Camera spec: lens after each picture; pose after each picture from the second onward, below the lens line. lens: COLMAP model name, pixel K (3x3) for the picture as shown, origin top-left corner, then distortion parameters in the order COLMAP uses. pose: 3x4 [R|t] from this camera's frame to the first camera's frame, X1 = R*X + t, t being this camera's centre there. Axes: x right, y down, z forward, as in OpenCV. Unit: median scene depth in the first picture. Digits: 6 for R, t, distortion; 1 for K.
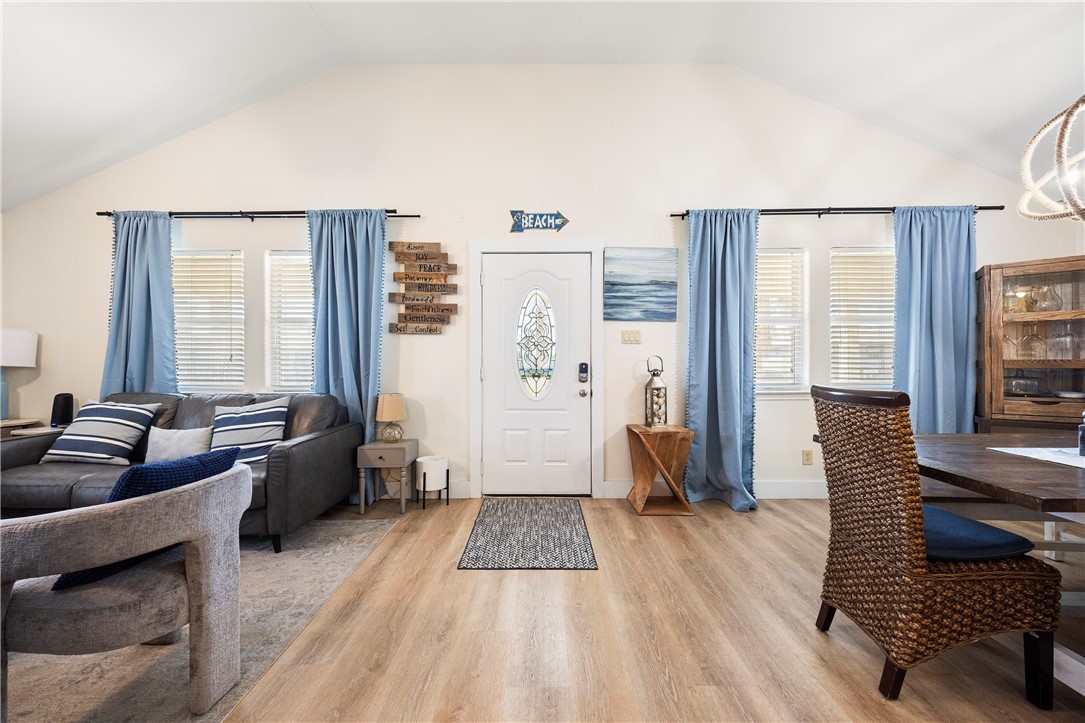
lens RADIAL K [[421.9, 0, 542.5], [0, 421.9, 361.5], [0, 0, 1]] dist [0.000263, -0.000001]
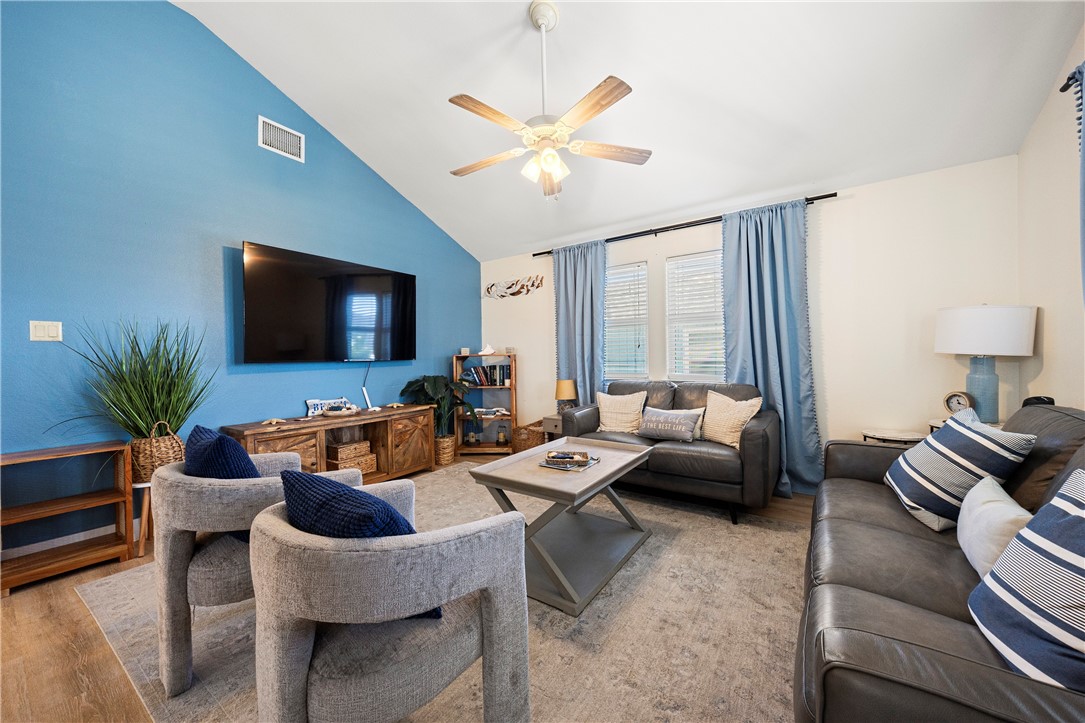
lens RADIAL K [[394.9, 0, 542.5], [0, 394.9, 361.5], [0, 0, 1]] dist [-0.000854, -0.000111]
pose [[-0.563372, 0.022245, -0.825904, -0.210045], [0.017836, 0.999732, 0.014760, -0.001579], [0.826011, -0.006416, -0.563618, 0.714275]]
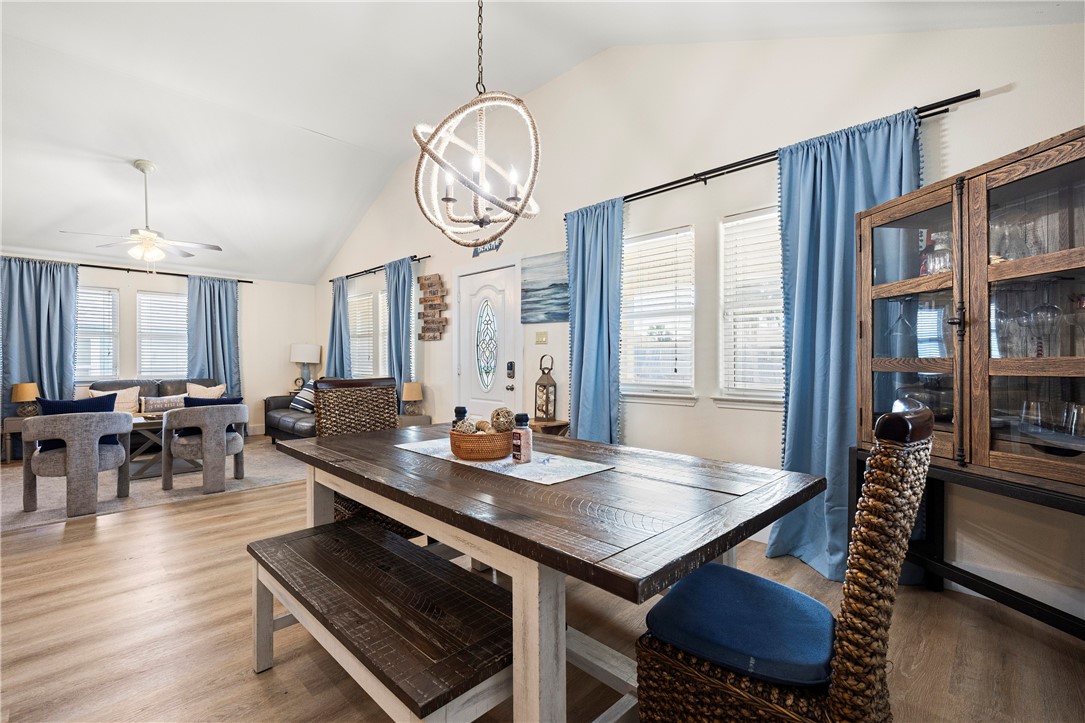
lens RADIAL K [[494.9, 0, 542.5], [0, 494.9, 361.5], [0, 0, 1]] dist [0.013327, -0.000221]
pose [[0.713220, 0.002170, -0.700937, 1.147759], [0.000559, 0.999993, 0.003665, -0.001790], [0.700940, -0.003005, 0.713214, 0.096807]]
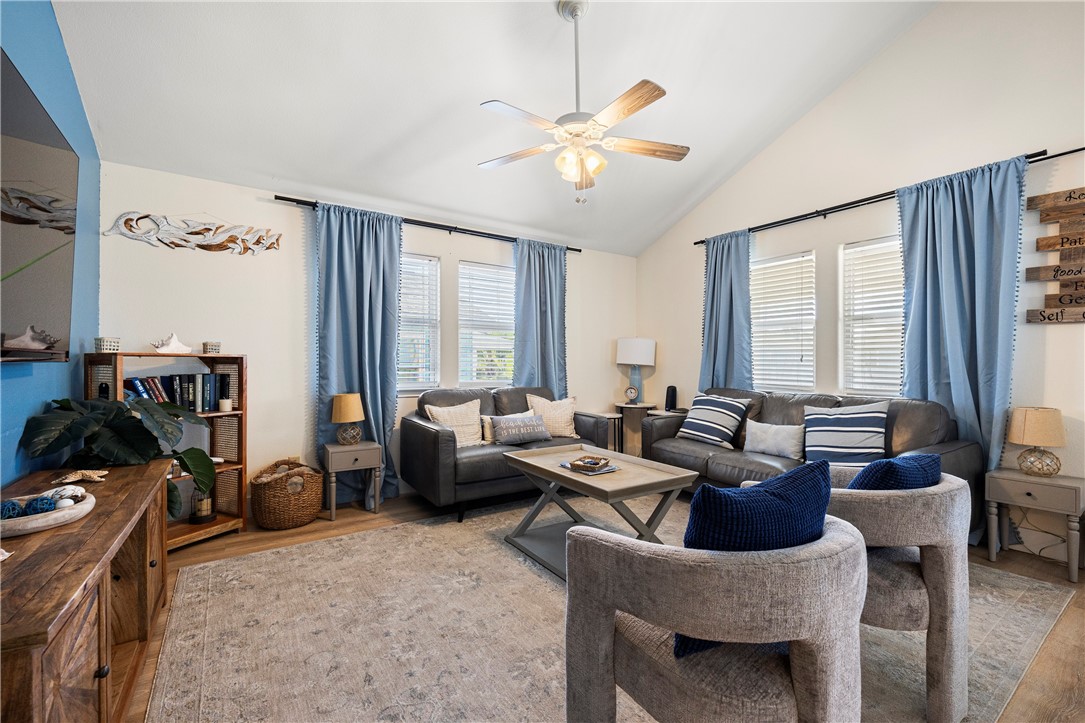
lens RADIAL K [[457.1, 0, 542.5], [0, 457.1, 361.5], [0, 0, 1]] dist [0.000843, -0.000046]
pose [[0.565349, 0.002482, -0.824848, -0.189755], [-0.005206, 0.999986, -0.000559, 0.002272], [0.824835, 0.004610, 0.565354, -0.135212]]
